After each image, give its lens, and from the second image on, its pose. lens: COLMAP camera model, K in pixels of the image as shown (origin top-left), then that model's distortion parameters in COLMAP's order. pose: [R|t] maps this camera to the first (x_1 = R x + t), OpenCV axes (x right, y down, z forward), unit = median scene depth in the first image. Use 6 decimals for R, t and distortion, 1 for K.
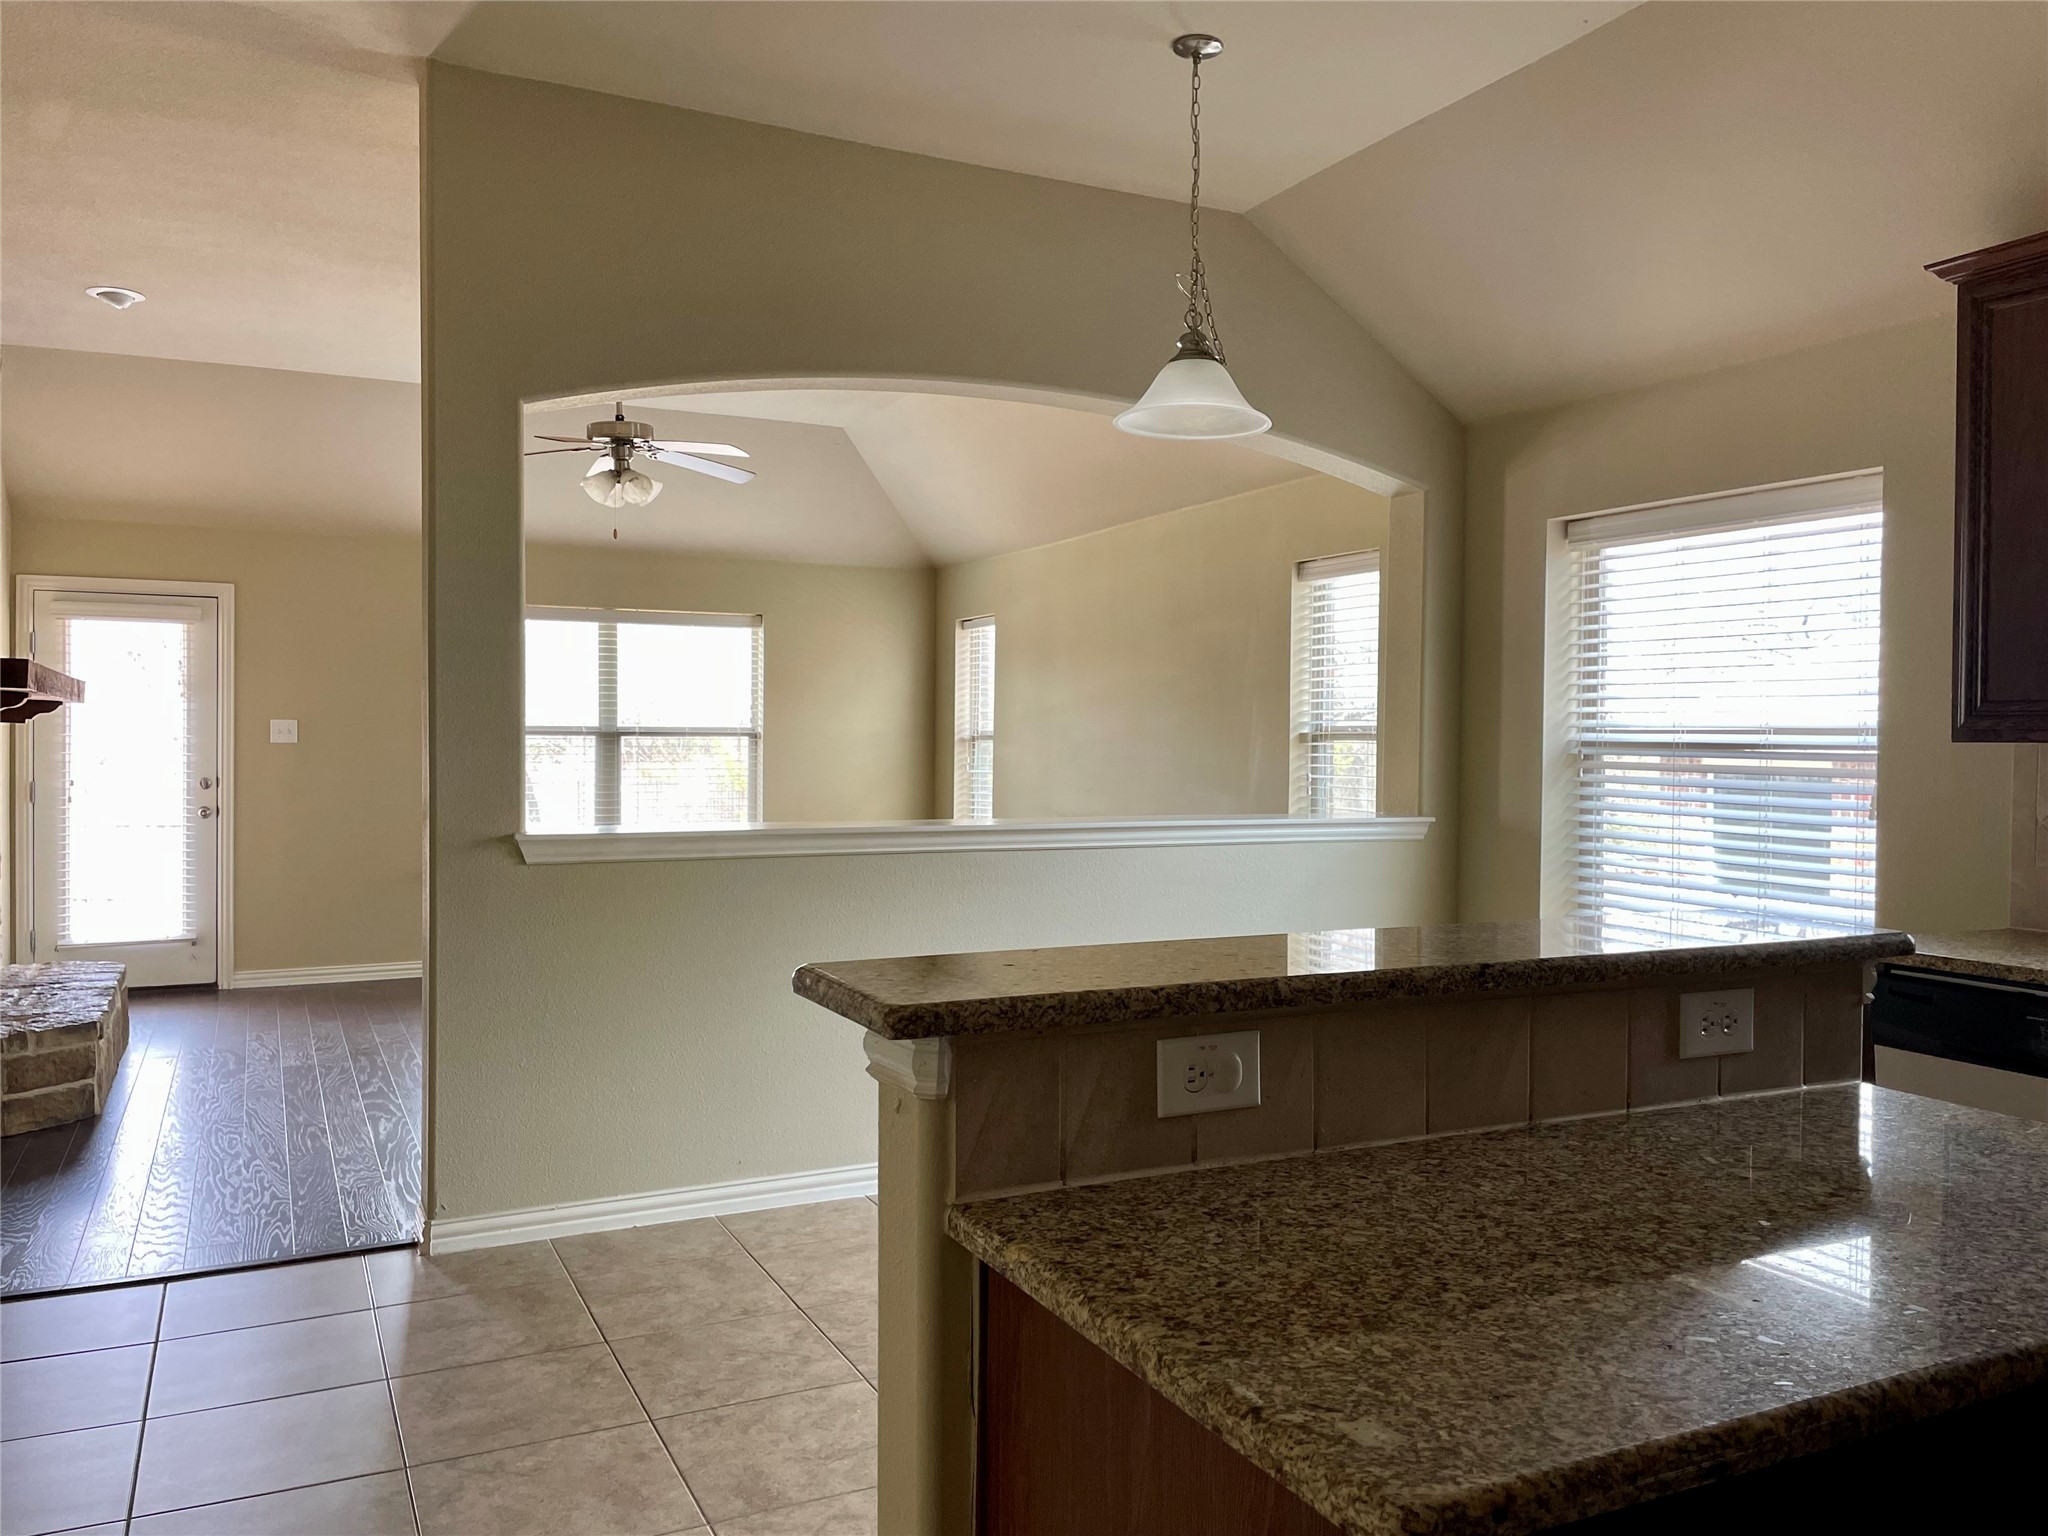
lens RADIAL K [[1570.9, 0, 1029.6], [0, 1570.9, 764.0], [0, 0, 1]] dist [0.006380, 0.003501]
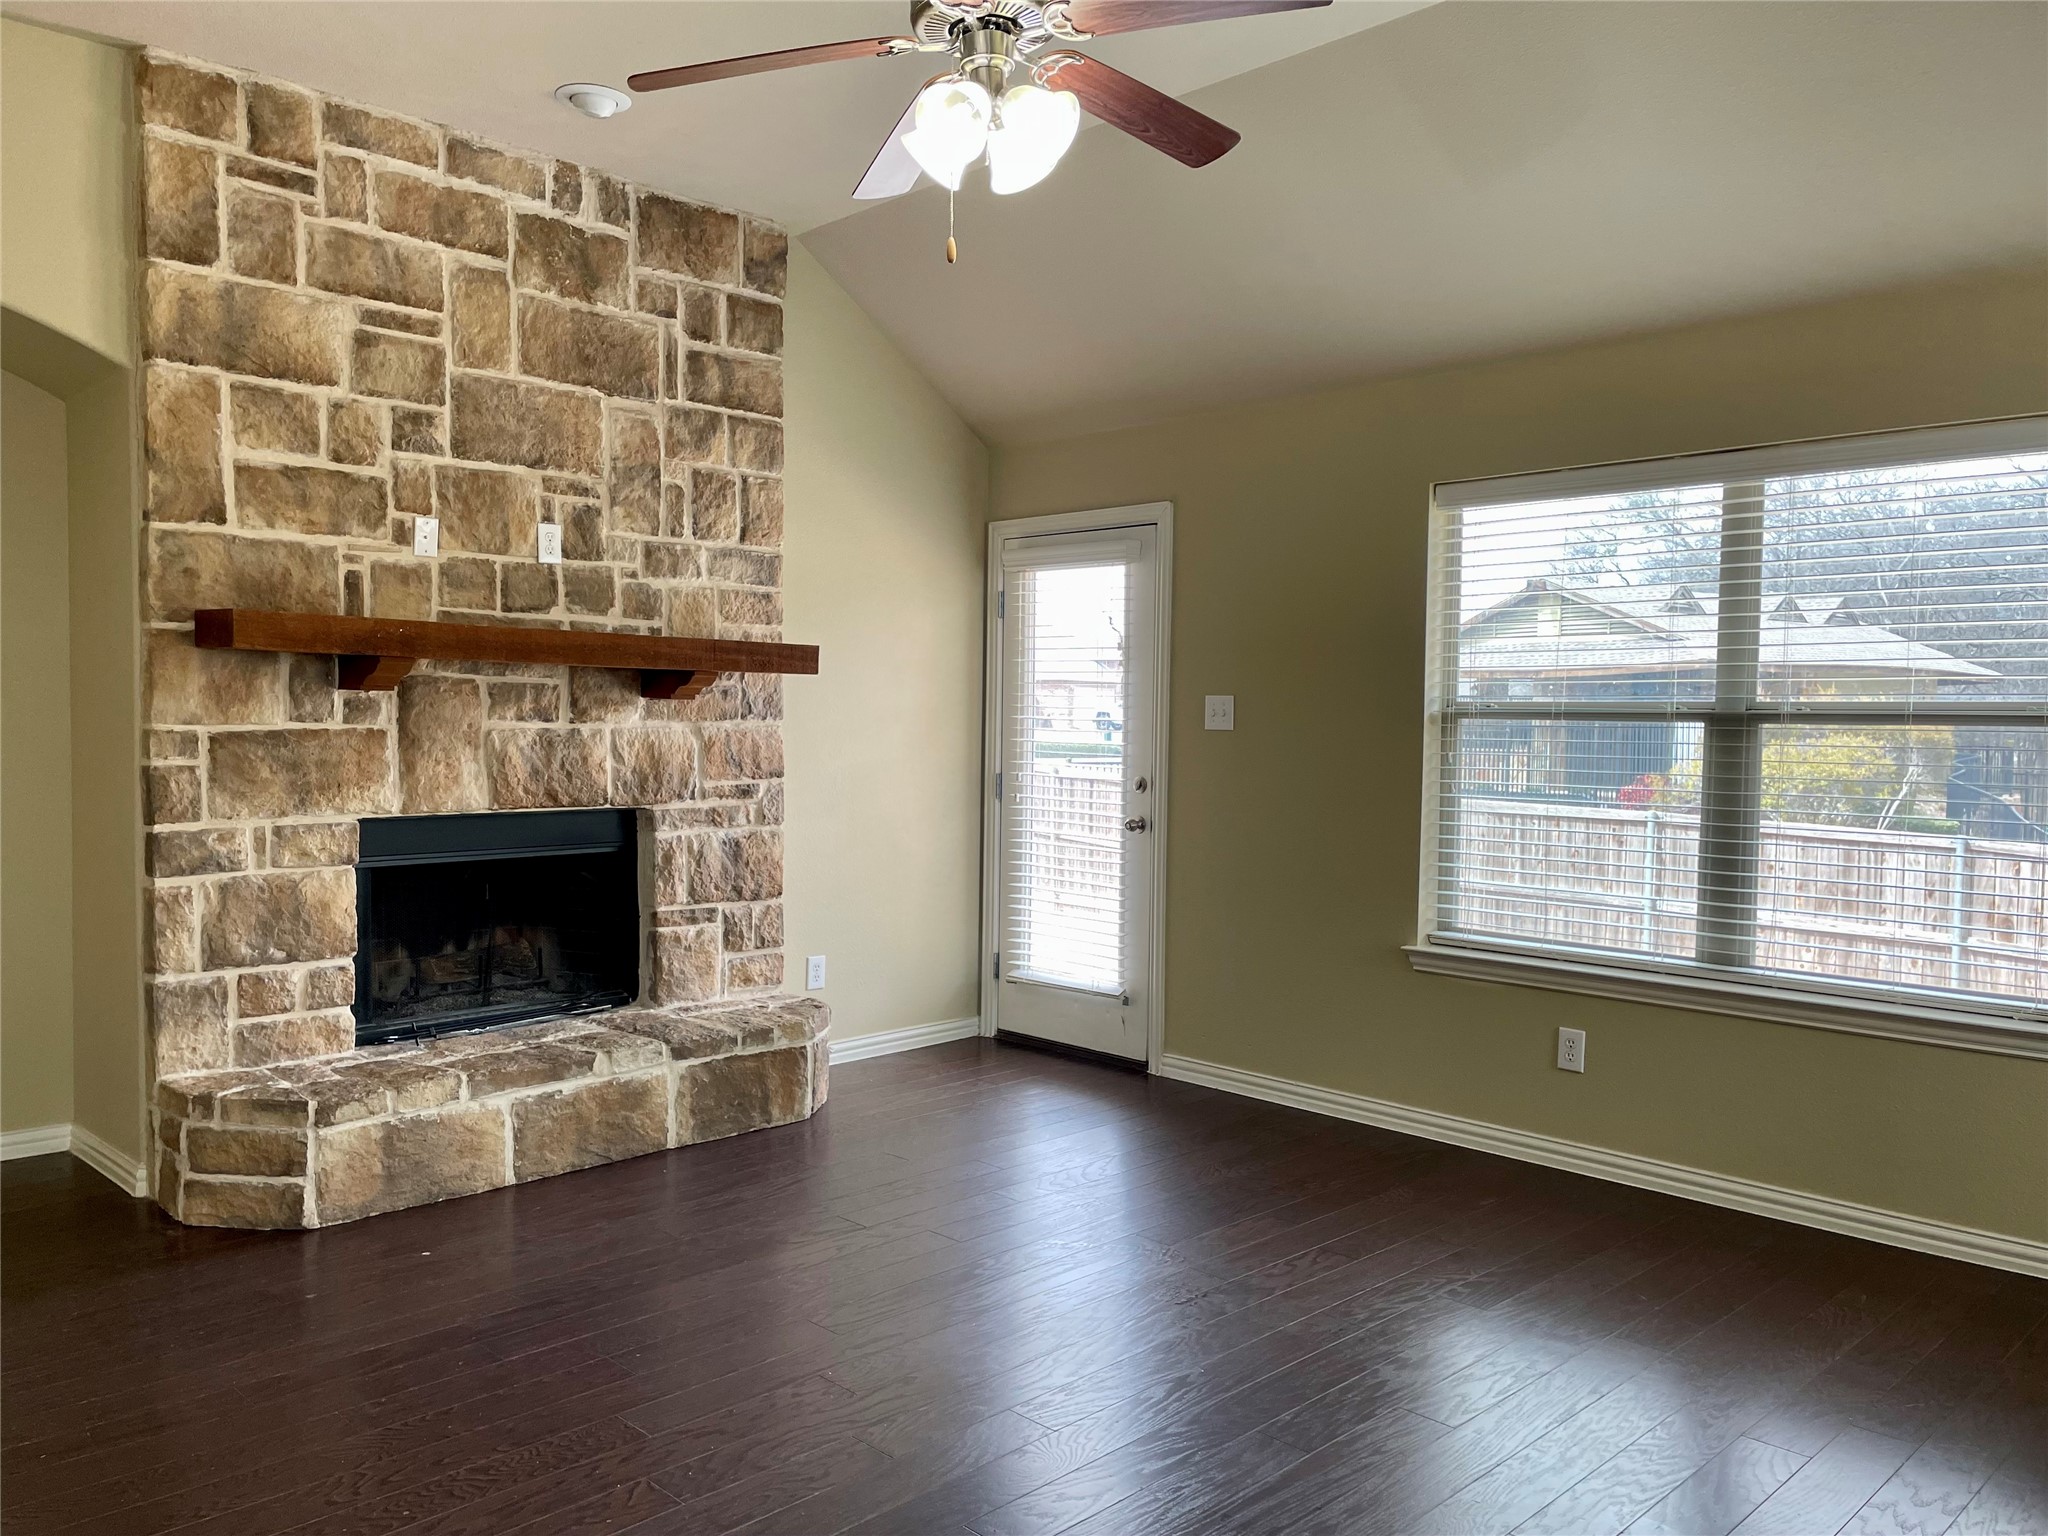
lens RADIAL K [[1570.9, 0, 1026.5], [0, 1570.9, 765.3], [0, 0, 1]] dist [0.006380, 0.003501]
pose [[0.322023, 0.031931, -0.946193, 0.138699], [-0.022504, 0.999407, 0.026068, -0.014056], [0.946464, 0.012898, 0.322551, 0.714634]]
